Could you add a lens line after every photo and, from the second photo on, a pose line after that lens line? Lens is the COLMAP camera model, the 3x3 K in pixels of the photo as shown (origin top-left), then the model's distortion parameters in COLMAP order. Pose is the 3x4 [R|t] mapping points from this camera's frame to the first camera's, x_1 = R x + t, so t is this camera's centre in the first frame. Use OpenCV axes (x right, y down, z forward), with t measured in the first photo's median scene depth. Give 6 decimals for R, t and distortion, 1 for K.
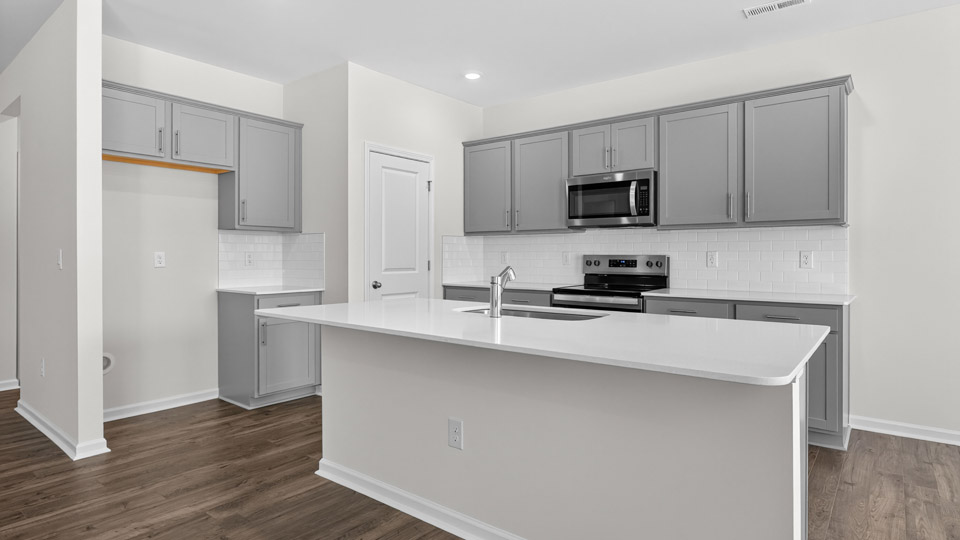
lens RADIAL K [[527.7, 0, 480.5], [0, 527.7, 264.5], [0, 0, 1]] dist [-0.009070, -0.001026]
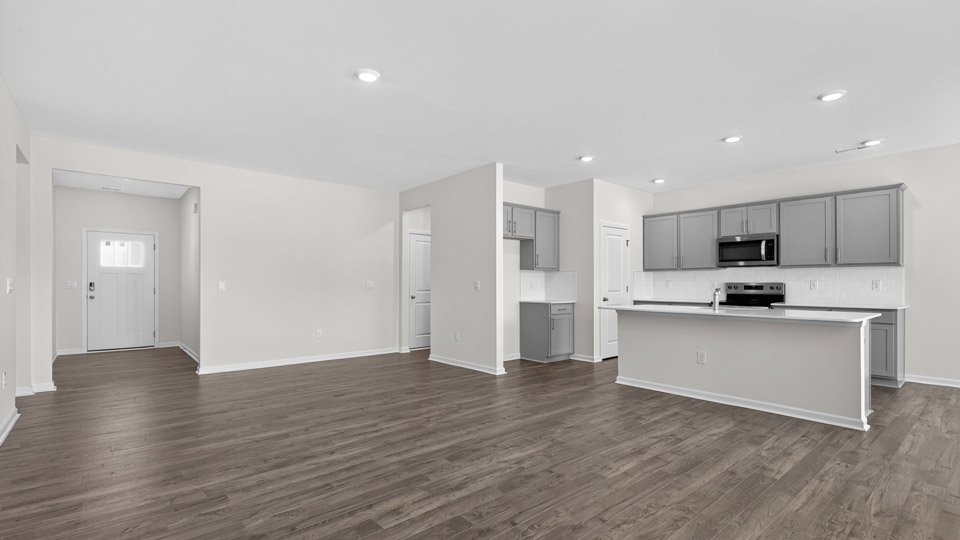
lens RADIAL K [[439.4, 0, 484.4], [0, 439.4, 289.1], [0, 0, 1]] dist [-0.003807, -0.000887]
pose [[0.980224, 0.001351, -0.197888, -0.321863], [-0.002510, 0.999981, -0.005605, 0.013405], [0.197876, 0.005991, 0.980209, -0.596034]]
